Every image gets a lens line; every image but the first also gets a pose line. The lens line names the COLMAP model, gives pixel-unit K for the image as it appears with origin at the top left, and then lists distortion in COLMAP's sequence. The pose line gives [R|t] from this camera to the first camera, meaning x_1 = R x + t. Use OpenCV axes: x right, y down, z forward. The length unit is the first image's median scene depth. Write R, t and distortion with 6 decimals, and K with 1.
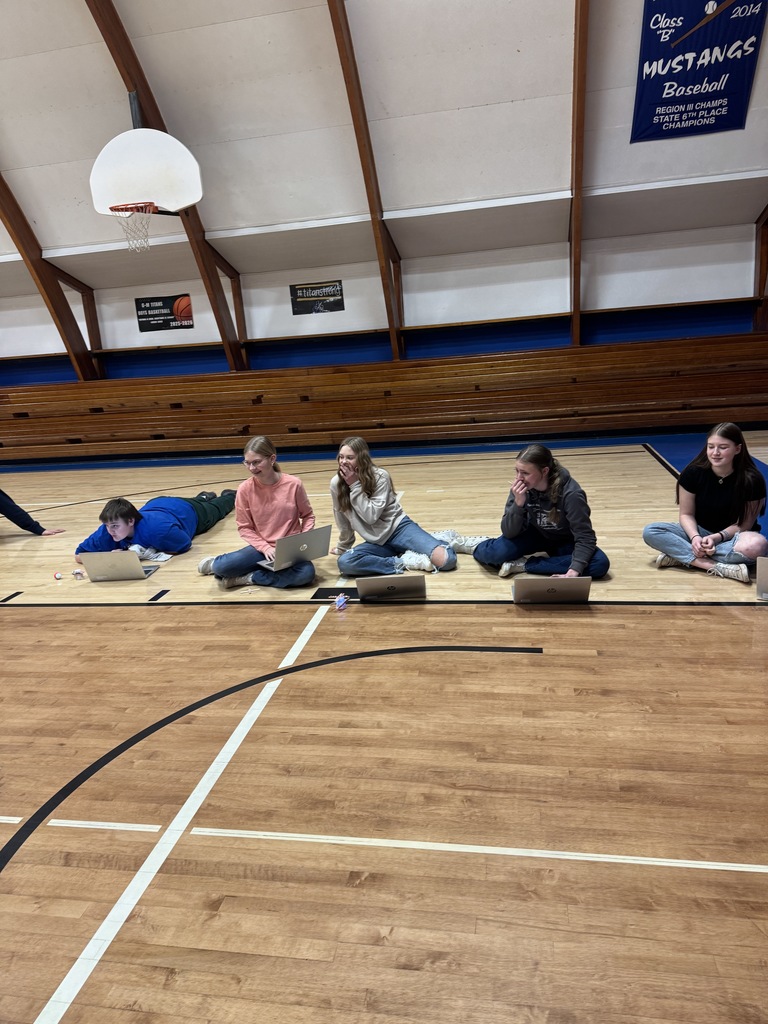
lens RADIAL K [[738.0, 0, 384.0], [0, 738.0, 512.0], [0, 0, 1]] dist [0.052104, -0.006422]
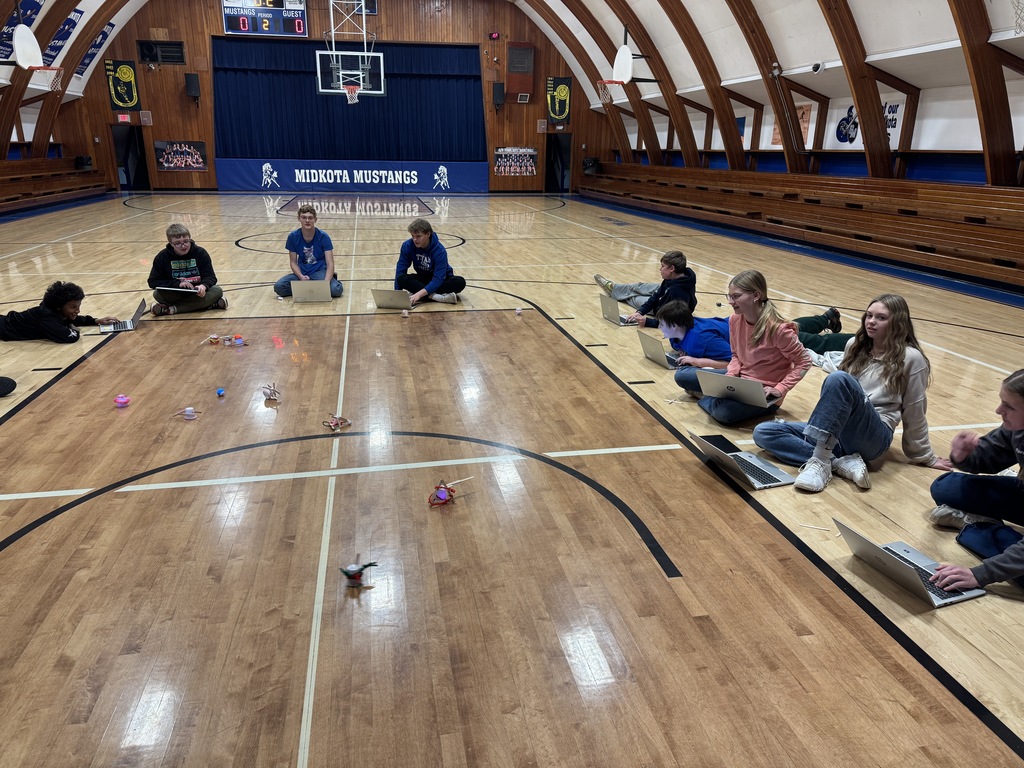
lens RADIAL K [[738.0, 0, 512.0], [0, 738.0, 384.0], [0, 0, 1]] dist [0.052104, -0.006422]
pose [[0.352613, 0.361064, -0.863306, 0.625414], [-0.258098, 0.924303, 0.281157, -0.157853], [0.899472, 0.123678, 0.419111, 0.360931]]
